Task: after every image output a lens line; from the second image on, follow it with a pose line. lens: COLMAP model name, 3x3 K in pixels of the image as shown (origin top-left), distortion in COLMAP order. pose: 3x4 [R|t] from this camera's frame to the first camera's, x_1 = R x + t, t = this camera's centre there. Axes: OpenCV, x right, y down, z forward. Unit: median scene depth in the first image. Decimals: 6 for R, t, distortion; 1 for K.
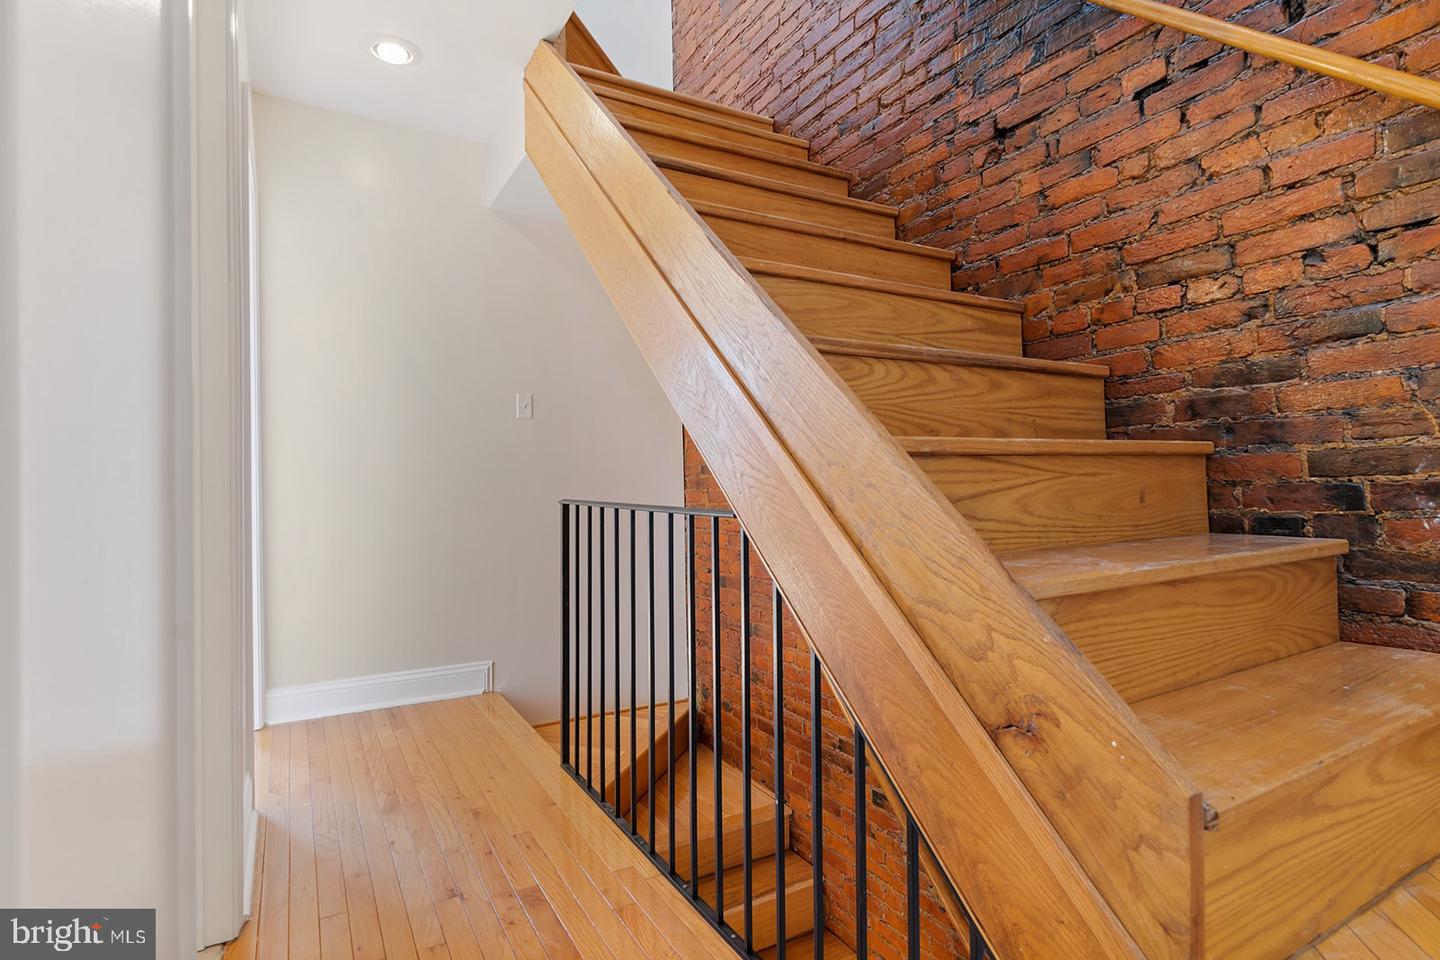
lens RADIAL K [[736.2, 0, 726.4], [0, 736.2, 477.4], [0, 0, 1]] dist [-0.000413, 0.000483]
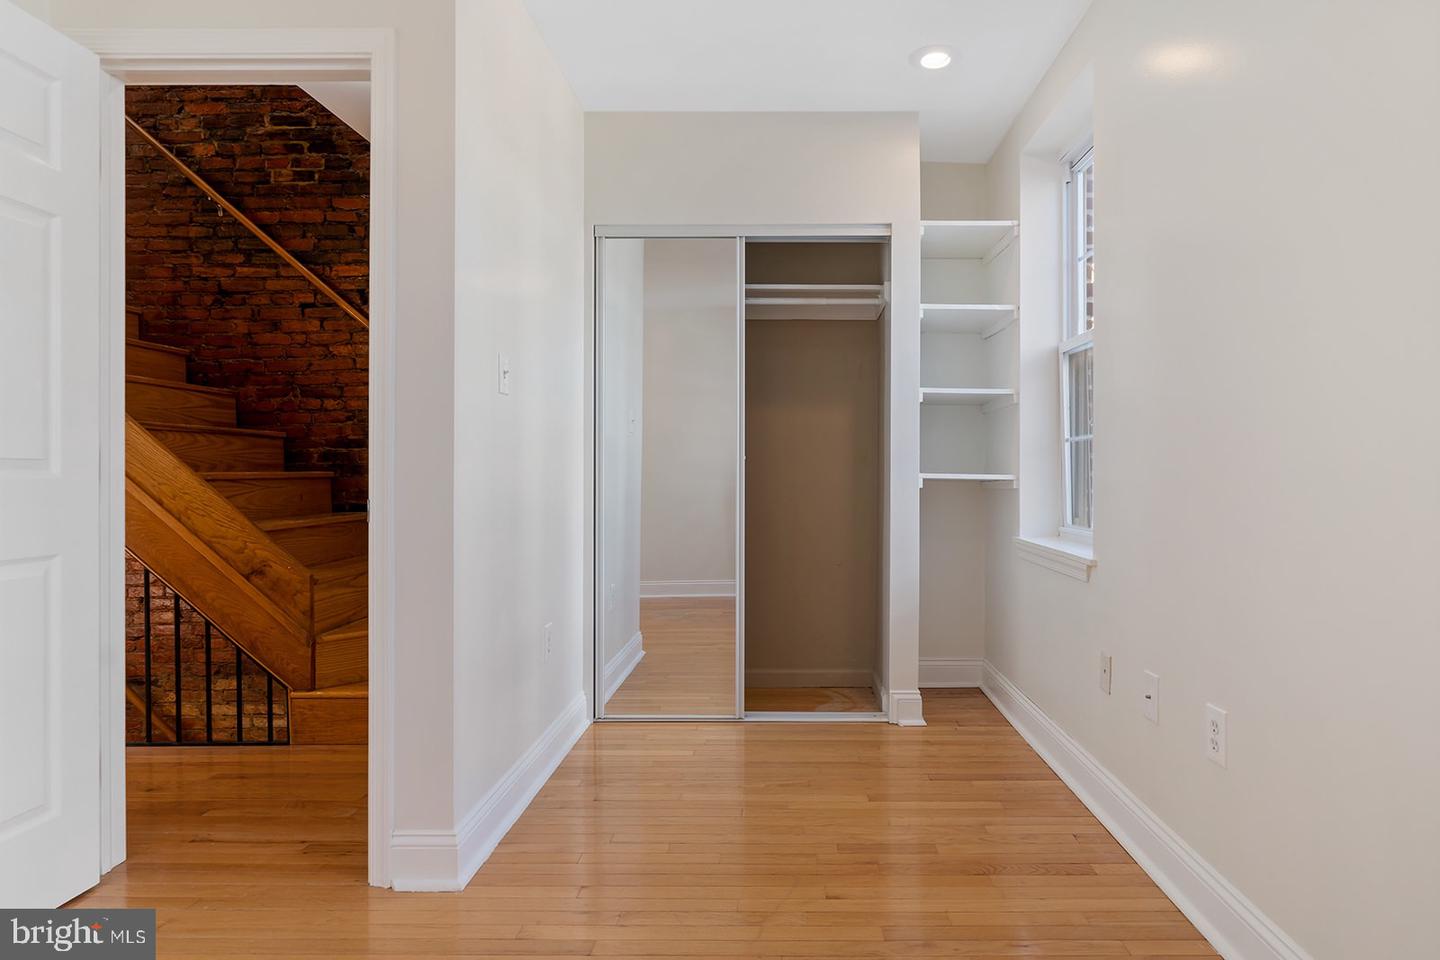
lens RADIAL K [[736.2, 0, 726.4], [0, 736.2, 477.4], [0, 0, 1]] dist [-0.000413, 0.000483]
pose [[0.520753, 0.005740, 0.853688, -0.614190], [-0.000162, 0.999978, -0.006625, -0.016301], [-0.853707, 0.003312, 0.520743, -1.155873]]
